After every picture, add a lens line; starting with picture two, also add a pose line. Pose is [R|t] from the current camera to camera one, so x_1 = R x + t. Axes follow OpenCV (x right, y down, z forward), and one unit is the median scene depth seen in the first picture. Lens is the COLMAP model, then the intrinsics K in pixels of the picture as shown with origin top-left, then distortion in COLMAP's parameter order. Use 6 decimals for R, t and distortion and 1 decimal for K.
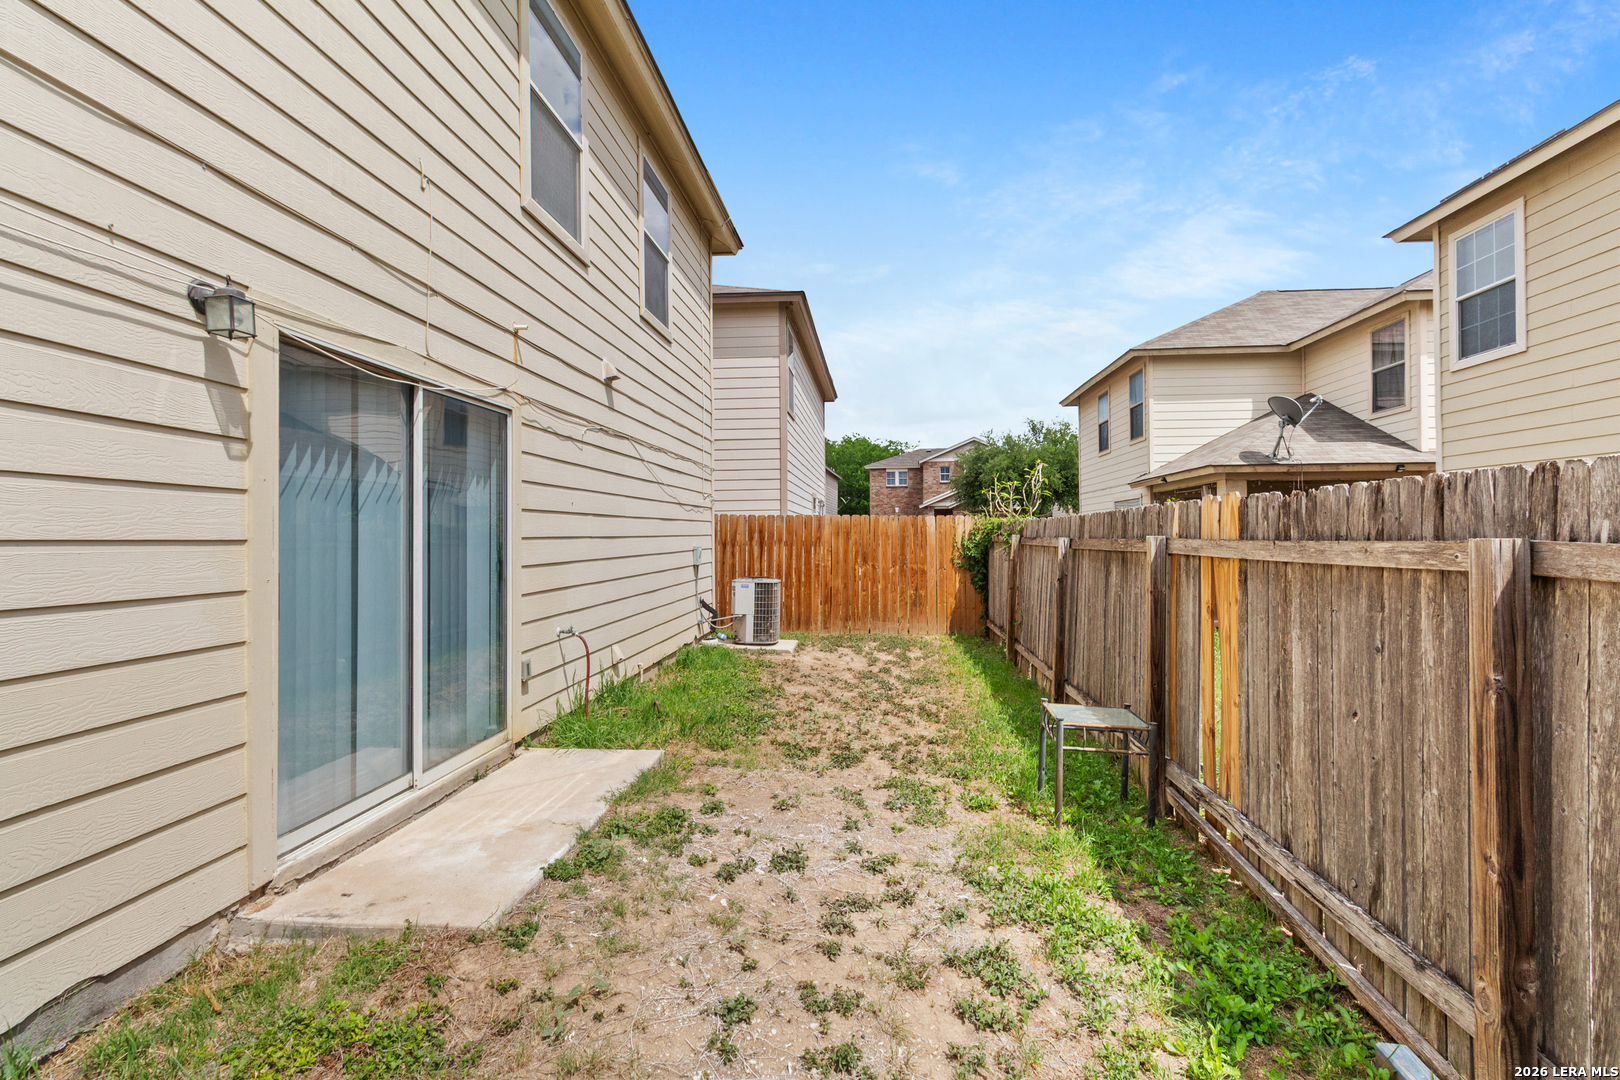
lens RADIAL K [[749.8, 0, 843.9], [0, 749.8, 529.6], [0, 0, 1]] dist [0.002294, -0.001066]
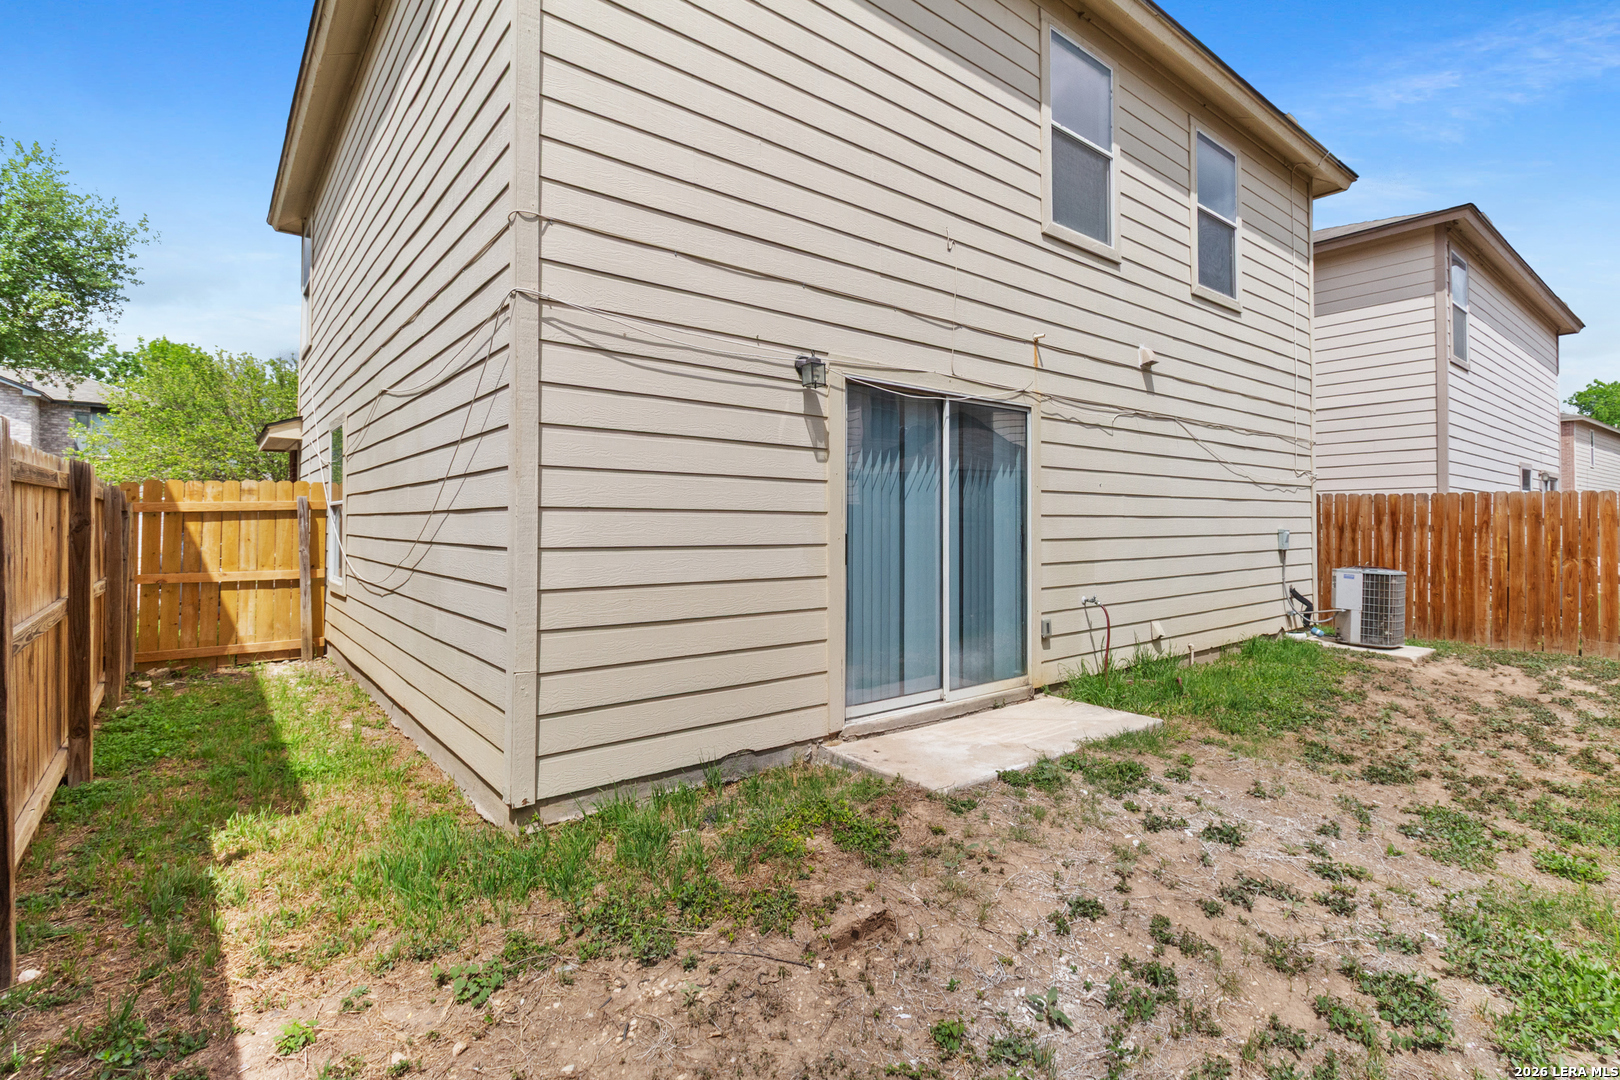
lens RADIAL K [[758.6, 0, 833.0], [0, 758.6, 518.9], [0, 0, 1]] dist [0.002023, 0.000583]
pose [[0.682140, 0.003630, -0.731213, 0.252430], [-0.000065, 0.999988, 0.004904, 0.012986], [0.731222, -0.003298, 0.682132, -0.057691]]
